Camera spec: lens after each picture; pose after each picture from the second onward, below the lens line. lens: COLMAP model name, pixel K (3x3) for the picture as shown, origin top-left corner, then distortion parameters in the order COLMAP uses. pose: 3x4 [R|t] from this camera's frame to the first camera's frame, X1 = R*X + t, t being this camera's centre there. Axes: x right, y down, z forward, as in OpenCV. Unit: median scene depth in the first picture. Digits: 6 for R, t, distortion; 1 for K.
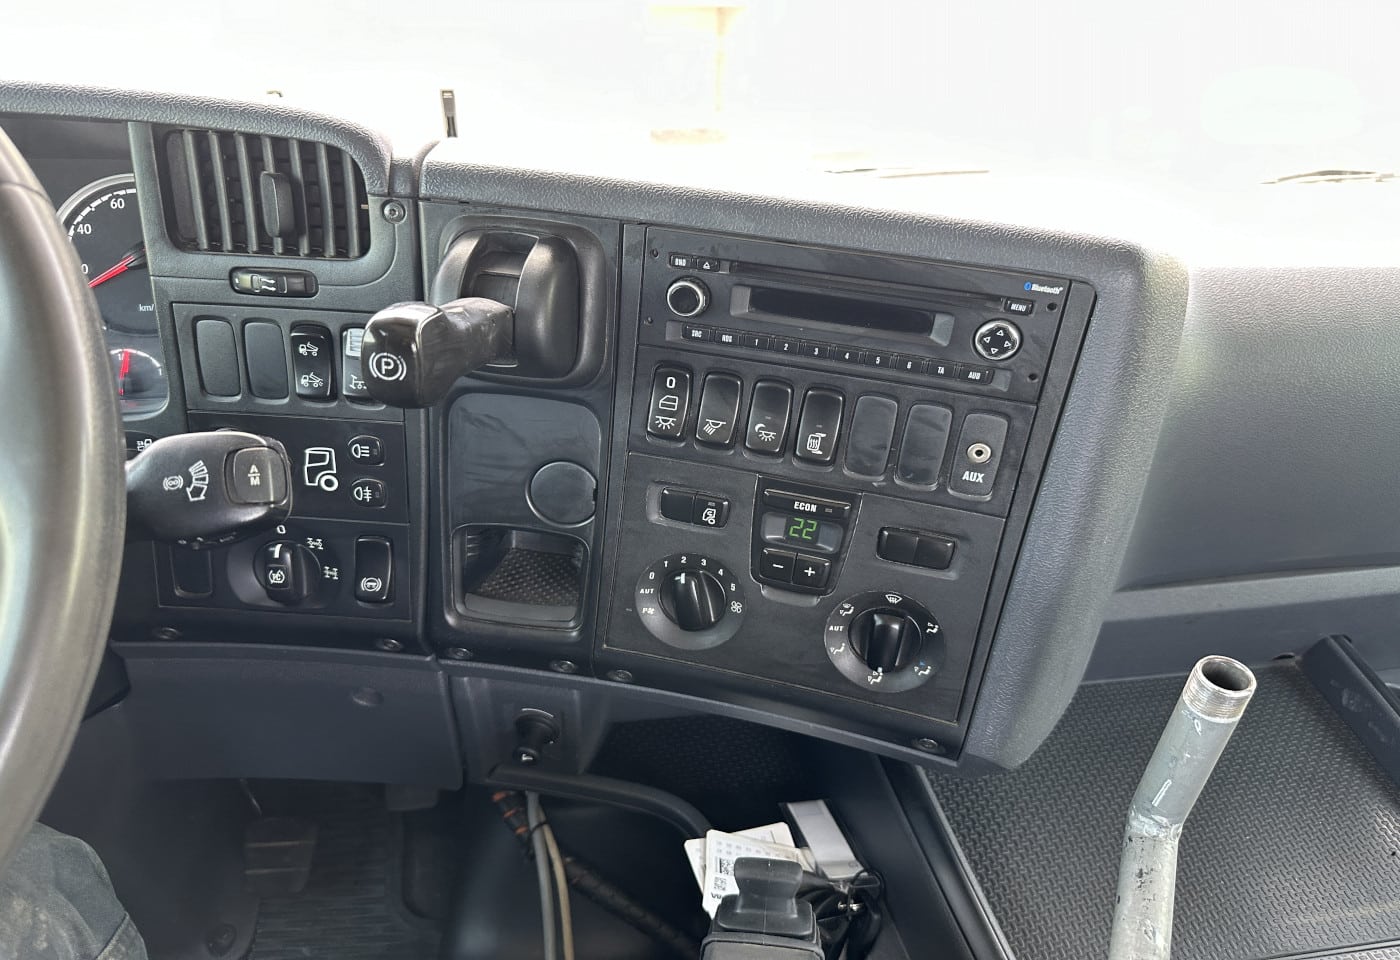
lens RADIAL K [[959.3, 0, 696.8], [0, 959.3, 563.4], [0, 0, 1]] dist [0.075163, -0.120302]
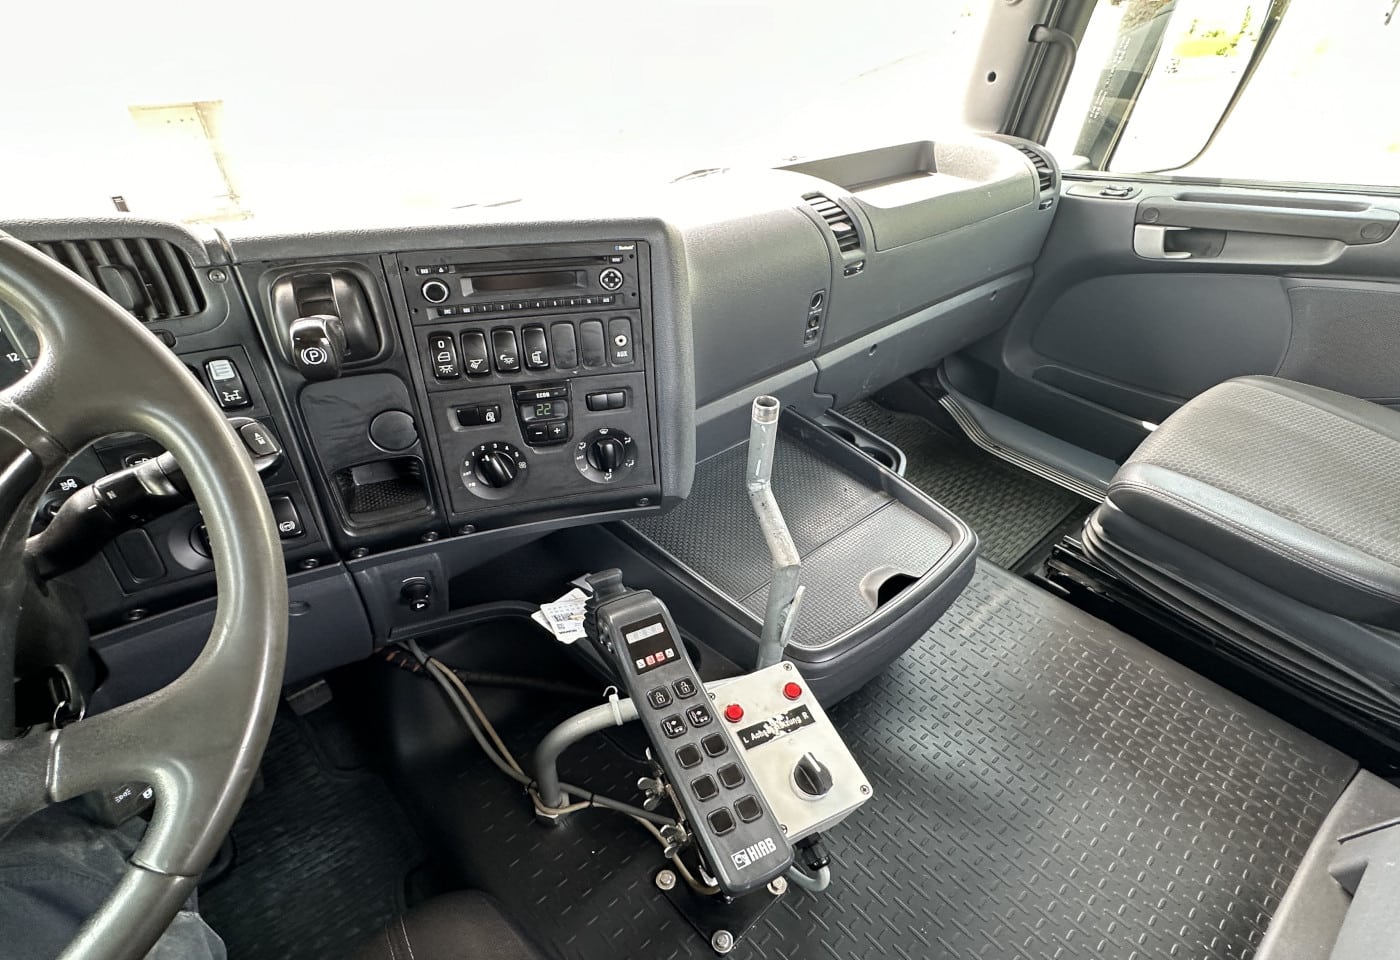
lens RADIAL K [[679.8, 0, 702.4], [0, 679.8, 535.7], [0, 0, 1]] dist [-0.002953, -0.000946]
pose [[0.835864, -0.357853, 0.416260, -0.257714], [0.321704, 0.933774, 0.156760, 0.081929], [-0.444790, 0.002882, 0.895630, -0.253607]]
